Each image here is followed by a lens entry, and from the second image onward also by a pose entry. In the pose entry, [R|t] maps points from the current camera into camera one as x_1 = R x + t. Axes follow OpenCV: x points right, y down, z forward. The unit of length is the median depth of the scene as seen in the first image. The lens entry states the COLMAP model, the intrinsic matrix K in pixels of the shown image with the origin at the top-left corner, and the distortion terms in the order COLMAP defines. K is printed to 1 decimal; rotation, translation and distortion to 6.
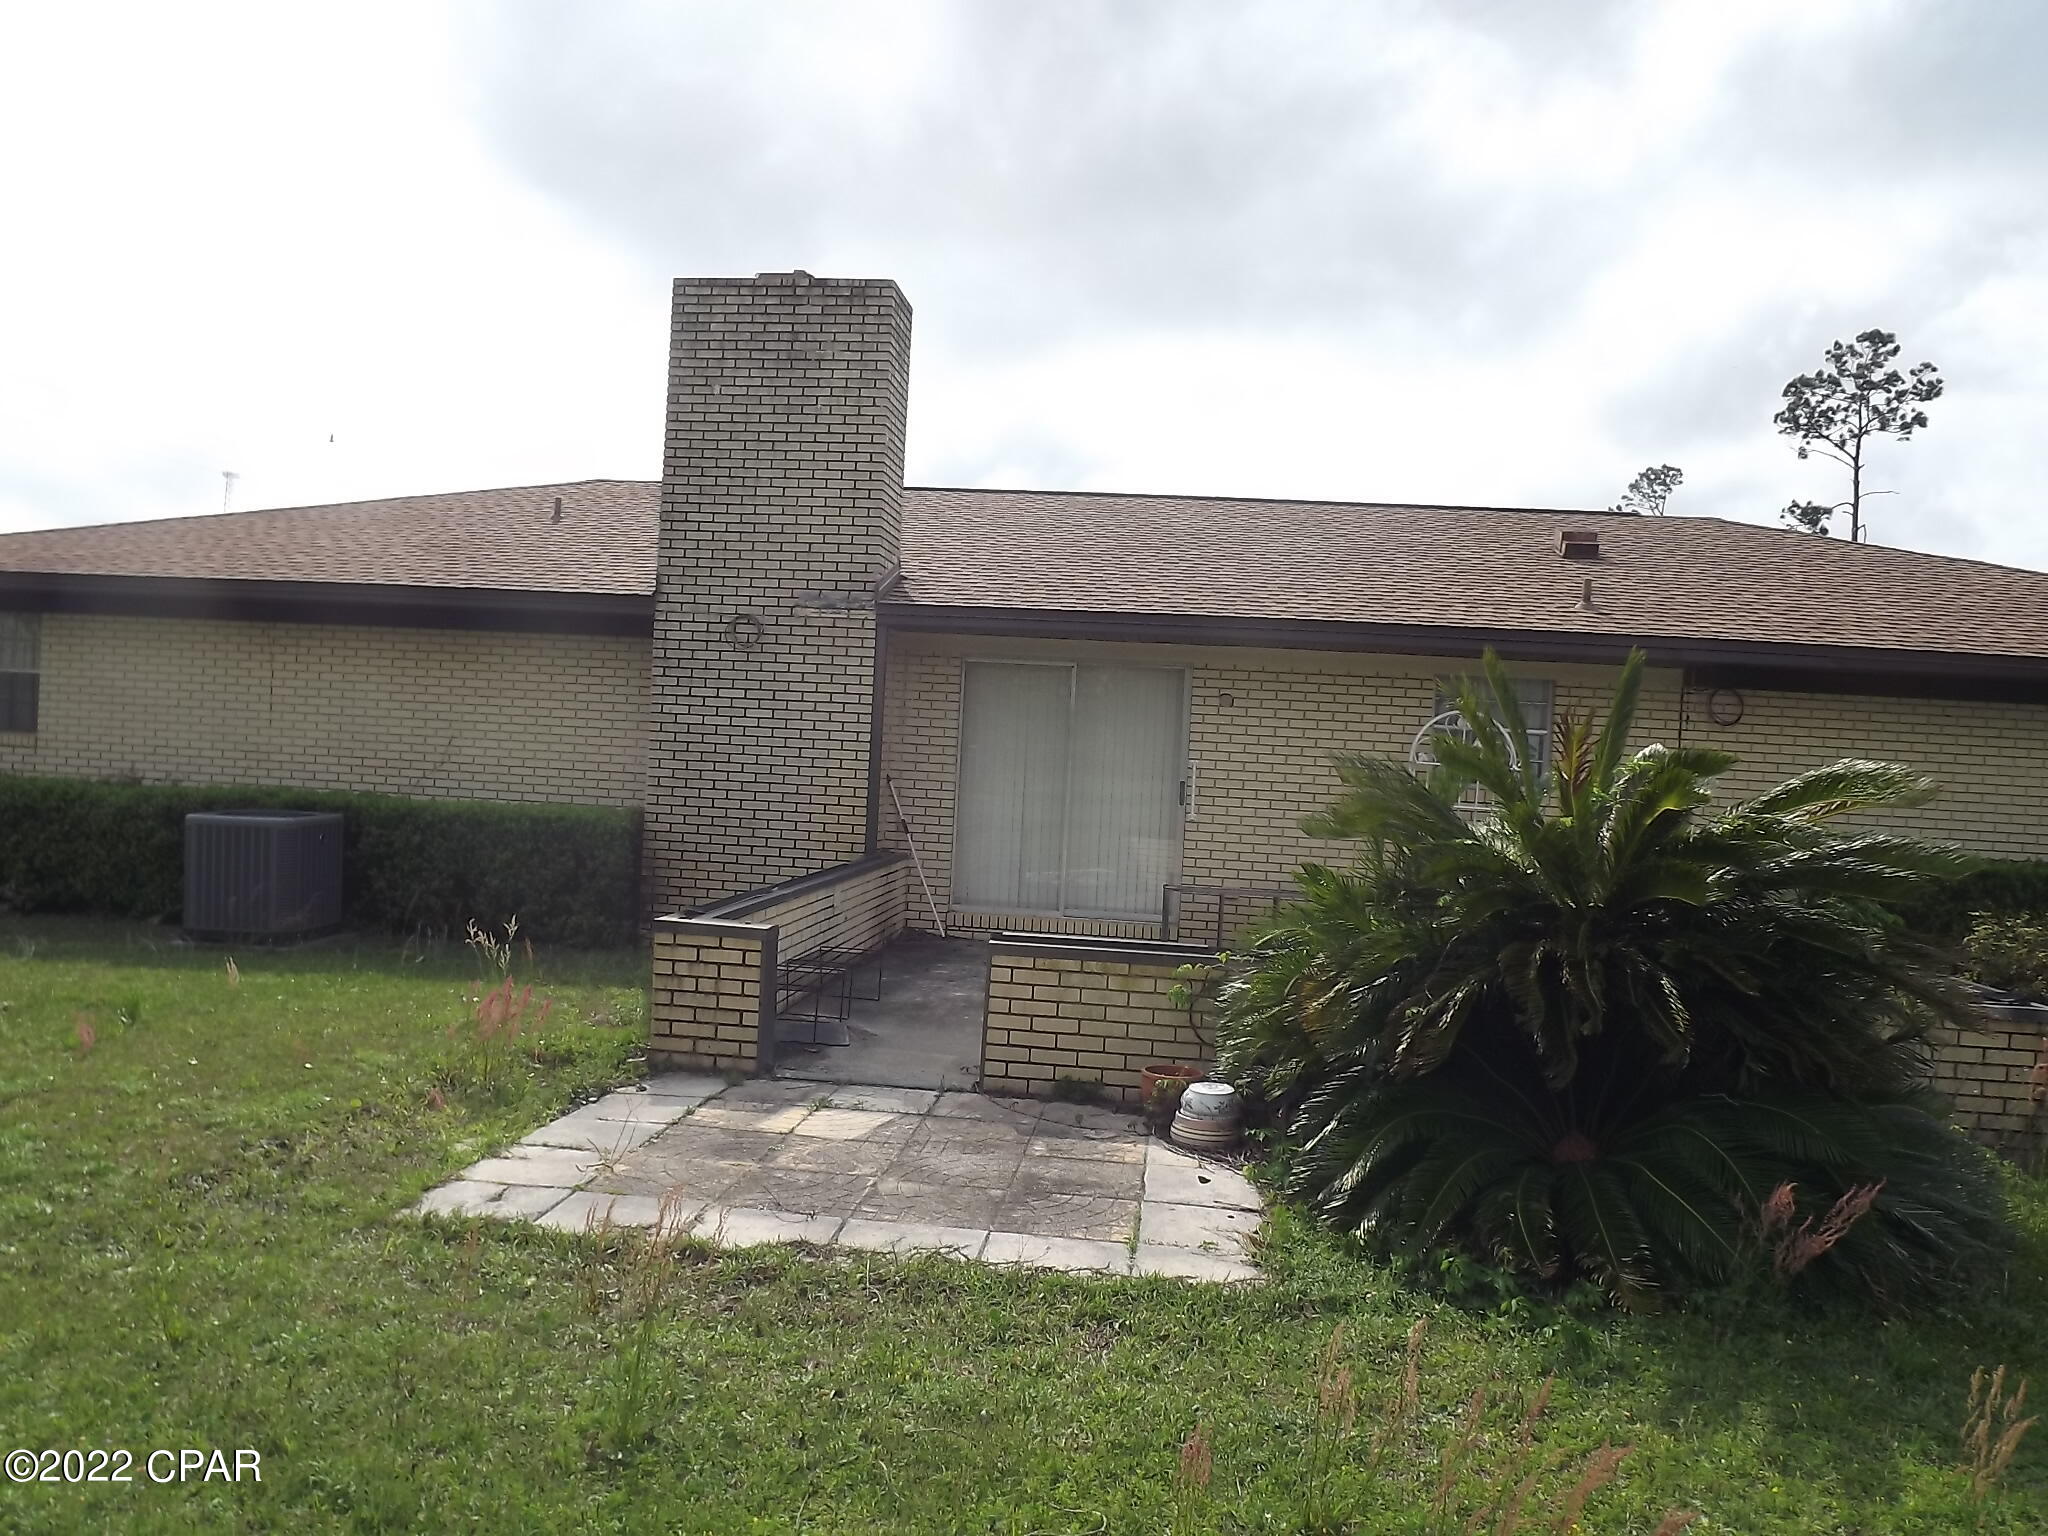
lens RADIAL K [[1489.3, 0, 1024.0], [0, 1489.3, 768.0], [0, 0, 1]] dist [-0.056107, 0.025003]
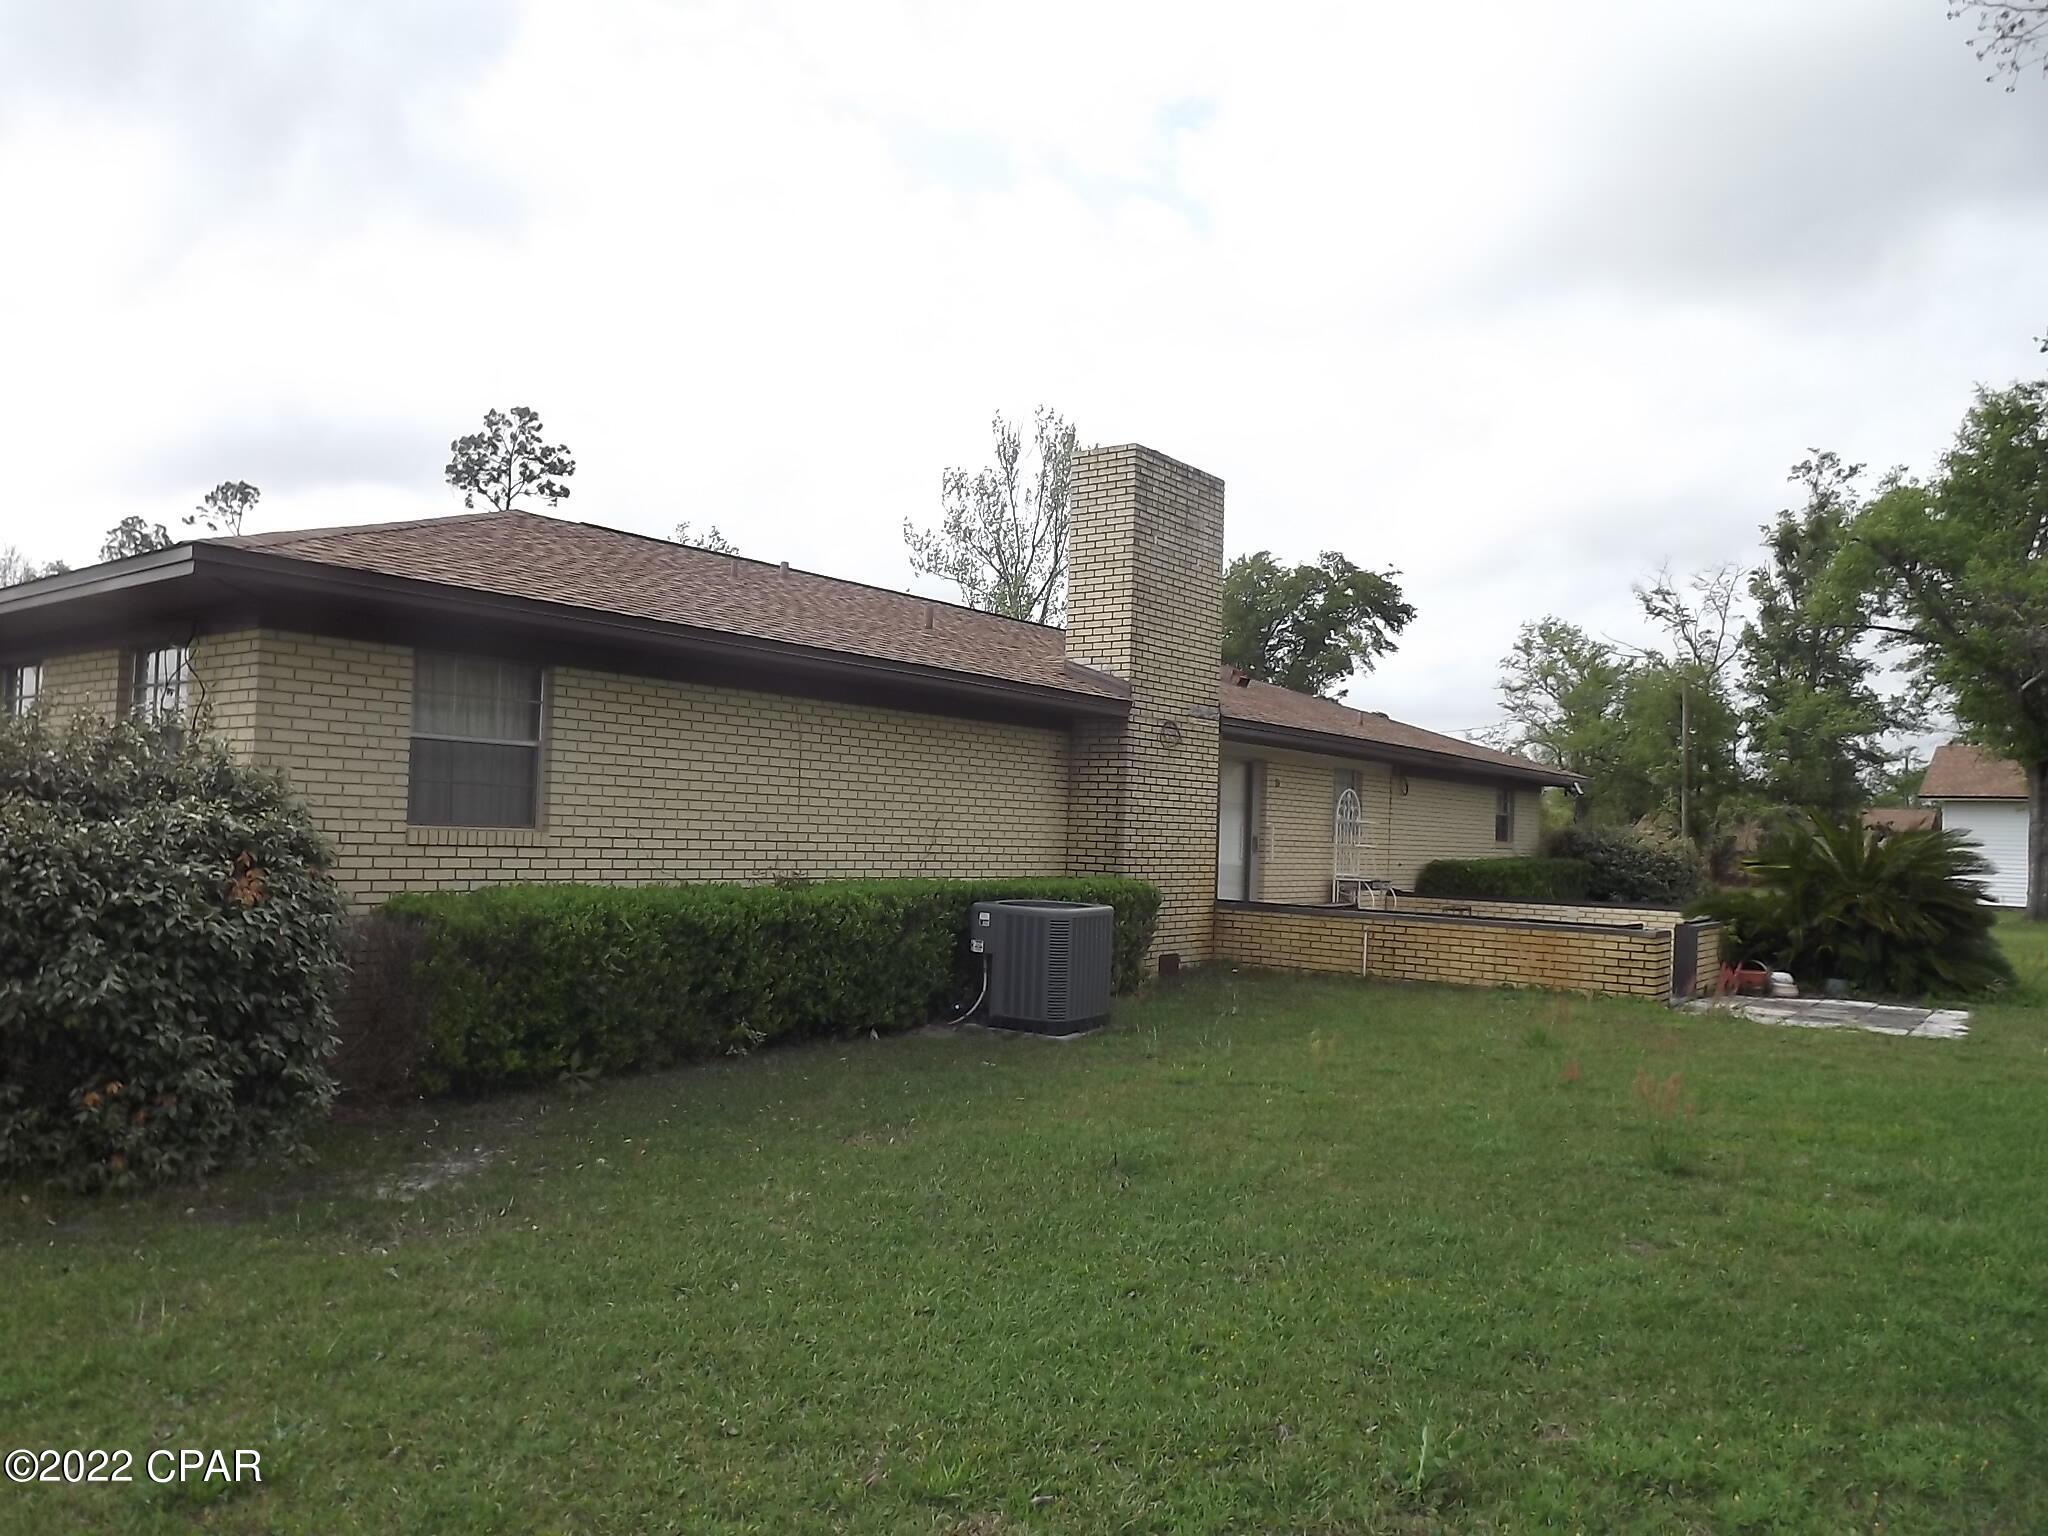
lens RADIAL K [[1489.3, 0, 1024.0], [0, 1489.3, 768.0], [0, 0, 1]] dist [-0.056107, 0.025003]
pose [[0.526571, 0.001951, 0.850129, -1.184973], [0.005690, 0.999967, -0.005819, -0.047590], [-0.850112, 0.007901, 0.526543, 0.379576]]
